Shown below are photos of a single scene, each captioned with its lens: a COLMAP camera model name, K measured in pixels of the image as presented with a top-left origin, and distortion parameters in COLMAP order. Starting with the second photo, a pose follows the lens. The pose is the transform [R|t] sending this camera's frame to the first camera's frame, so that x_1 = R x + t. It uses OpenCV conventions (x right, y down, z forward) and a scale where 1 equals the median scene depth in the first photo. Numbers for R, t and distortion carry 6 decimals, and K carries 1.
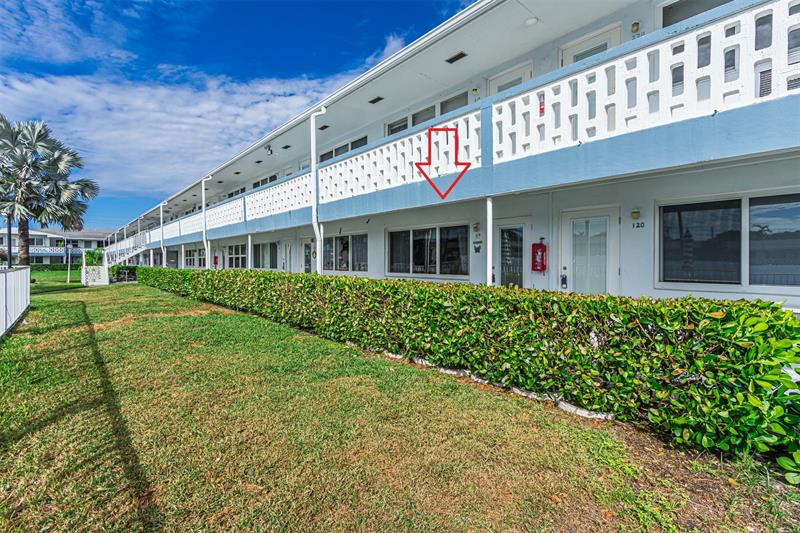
lens RADIAL K [[376.0, 0, 405.4], [0, 376.0, 262.8], [0, 0, 1]] dist [-0.001691, 0.003520]
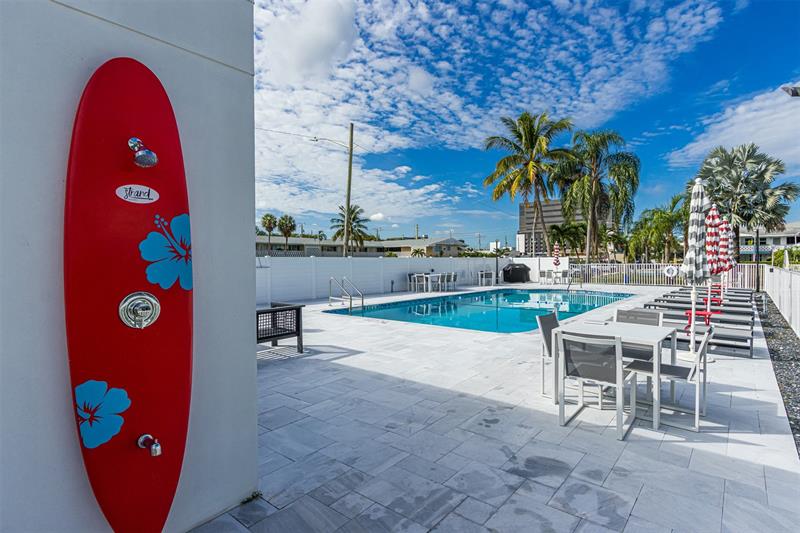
lens RADIAL K [[415.7, 0, 399.3], [0, 415.7, 265.5], [0, 0, 1]] dist [0.004302, 0.000828]
pose [[0.144819, 0.010348, -0.989404, 0.195177], [-0.000447, 0.999946, 0.010392, 0.003563], [0.989458, -0.001062, 0.144816, -0.306943]]
